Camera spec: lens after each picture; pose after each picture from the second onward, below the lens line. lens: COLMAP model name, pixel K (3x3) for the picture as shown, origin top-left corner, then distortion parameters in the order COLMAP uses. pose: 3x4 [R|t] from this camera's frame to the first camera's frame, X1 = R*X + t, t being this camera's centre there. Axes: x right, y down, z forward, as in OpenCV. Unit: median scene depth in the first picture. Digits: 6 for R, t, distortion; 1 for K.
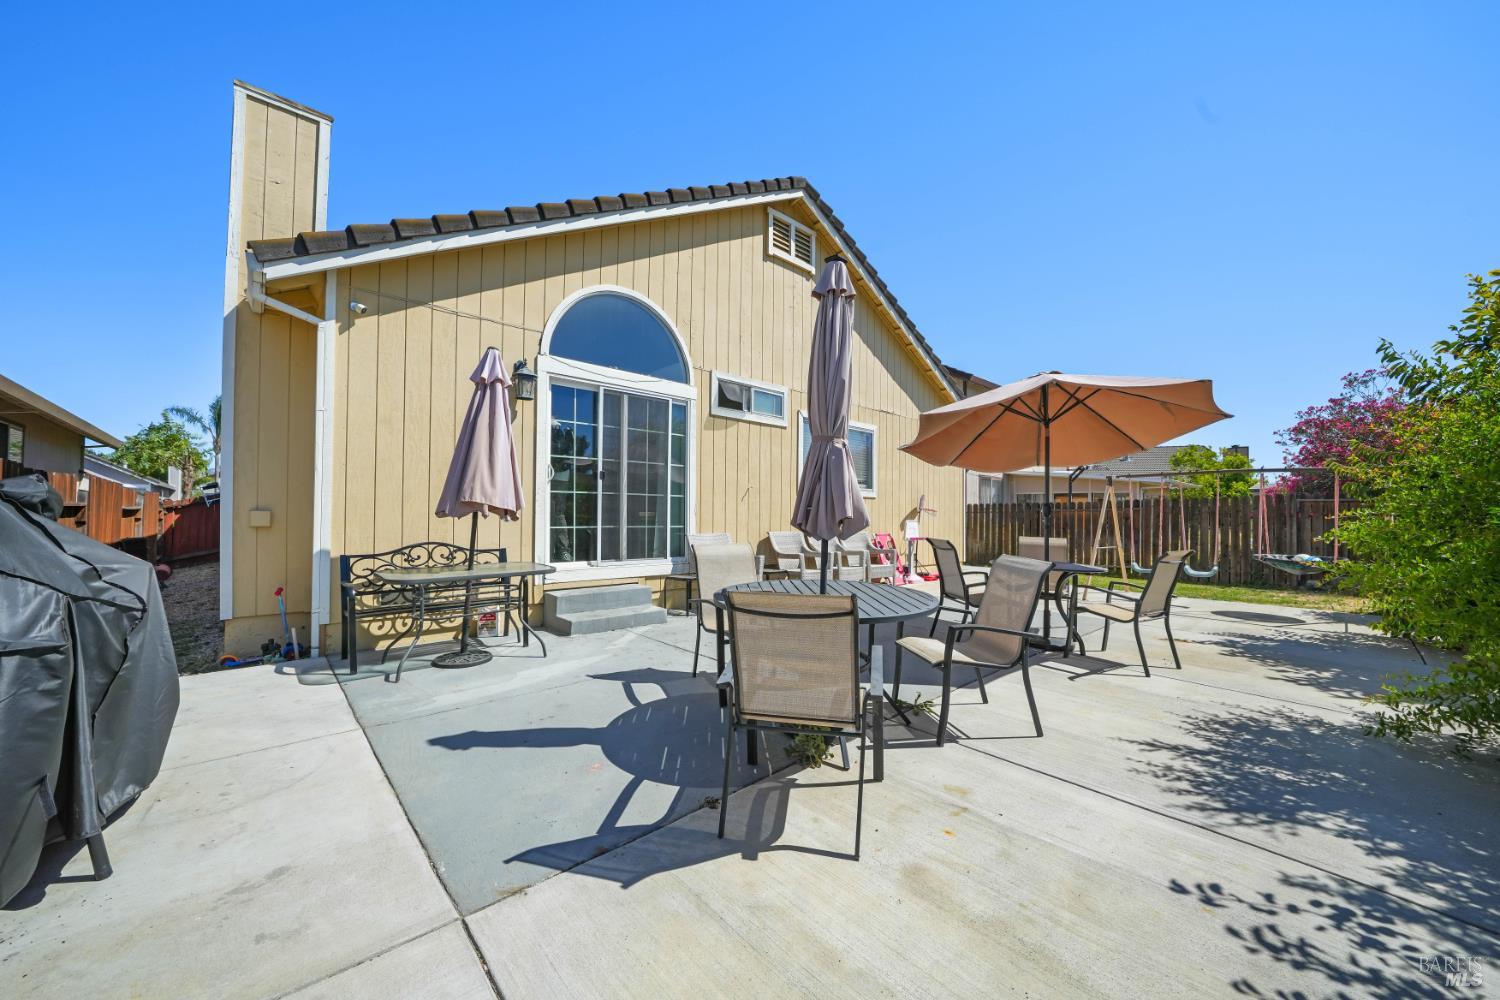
lens RADIAL K [[540.2, 0, 758.5], [0, 540.2, 512.6], [0, 0, 1]] dist [-0.020280, 0.000218]
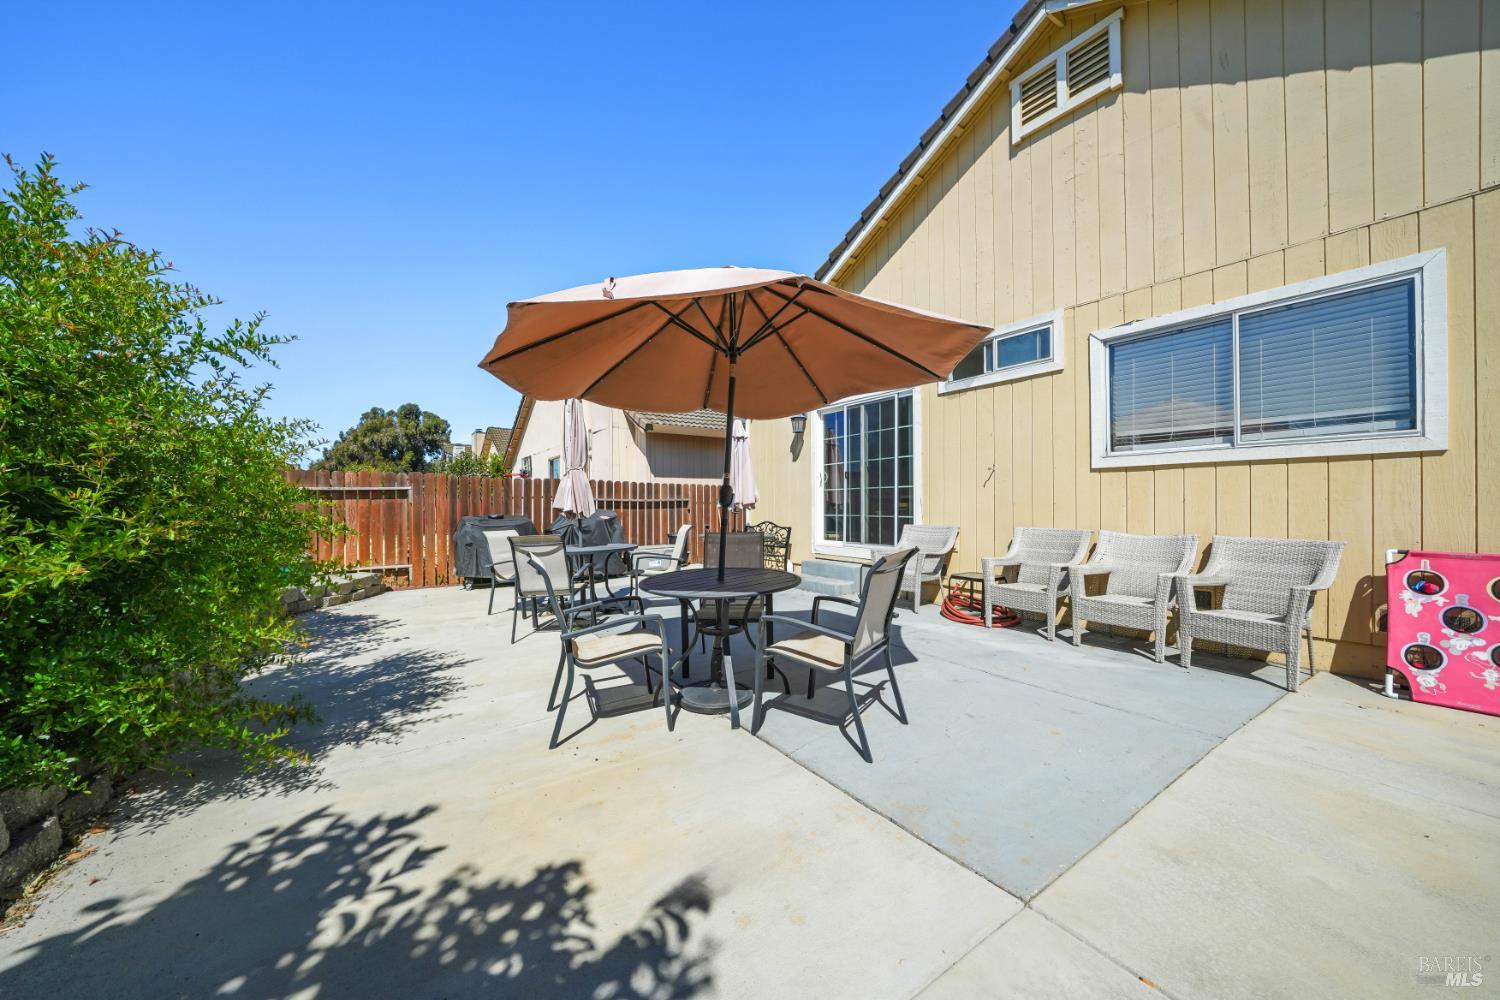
lens RADIAL K [[540.2, 0, 746.4], [0, 540.2, 498.9], [0, 0, 1]] dist [-0.020280, 0.000218]
pose [[-0.157383, -0.014609, -0.987430, 1.911585], [0.008577, 0.999833, -0.016159, 0.012266], [0.987500, -0.011012, -0.157231, 1.847584]]
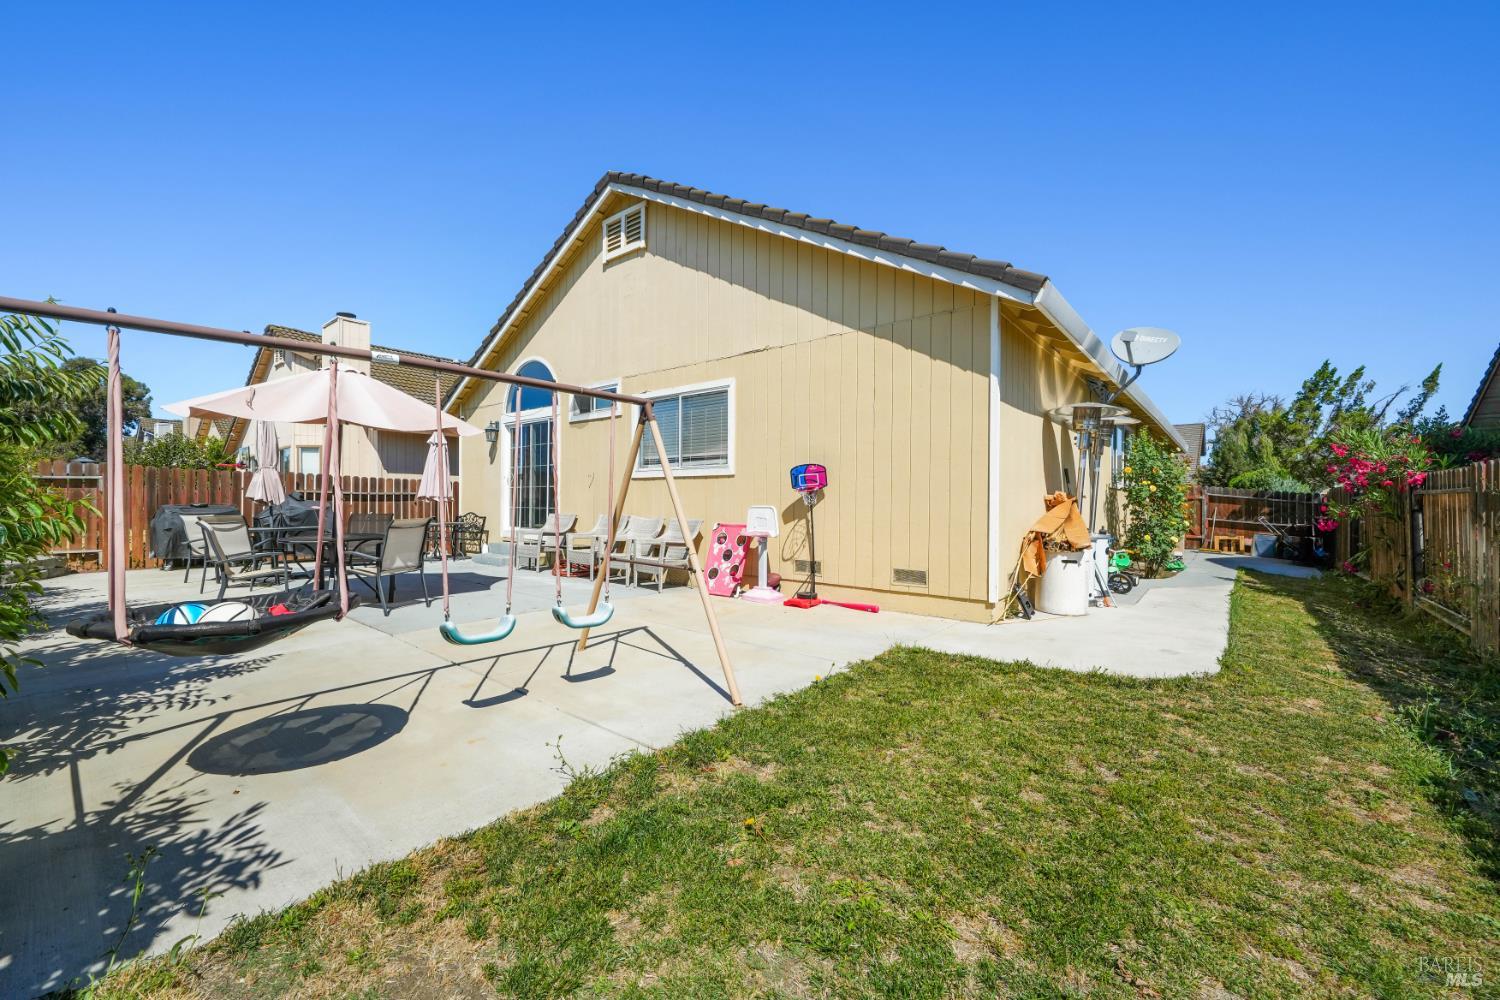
lens RADIAL K [[600.6, 0, 748.0], [0, 600.6, 504.9], [0, 0, 1]] dist [0.000910, 0.000146]
pose [[0.119515, -0.002498, -0.992829, 3.147587], [-0.004610, 0.999985, -0.003071, 0.041650], [0.992822, 0.004944, 0.119502, 2.827768]]
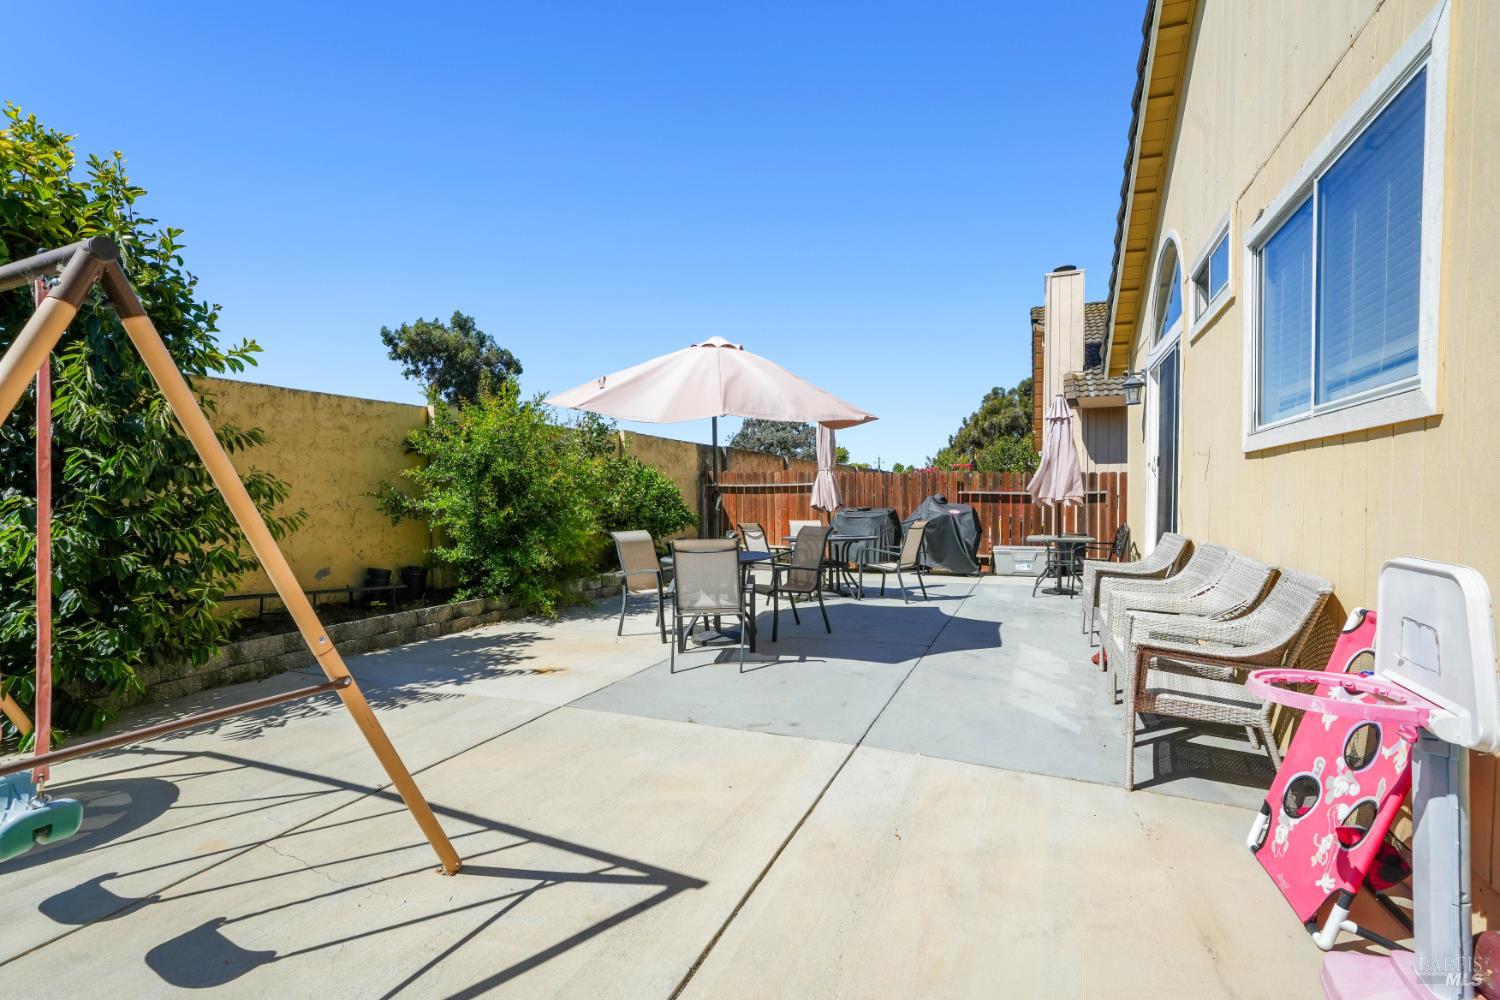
lens RADIAL K [[679.8, 0, 736.6], [0, 679.8, 498.0], [0, 0, 1]] dist [0.017173, 0.000142]
pose [[-0.921108, -0.002821, -0.389296, 1.551542], [-0.002346, 0.999996, -0.001694, -0.006594], [0.389299, -0.000647, -0.921111, 3.431922]]
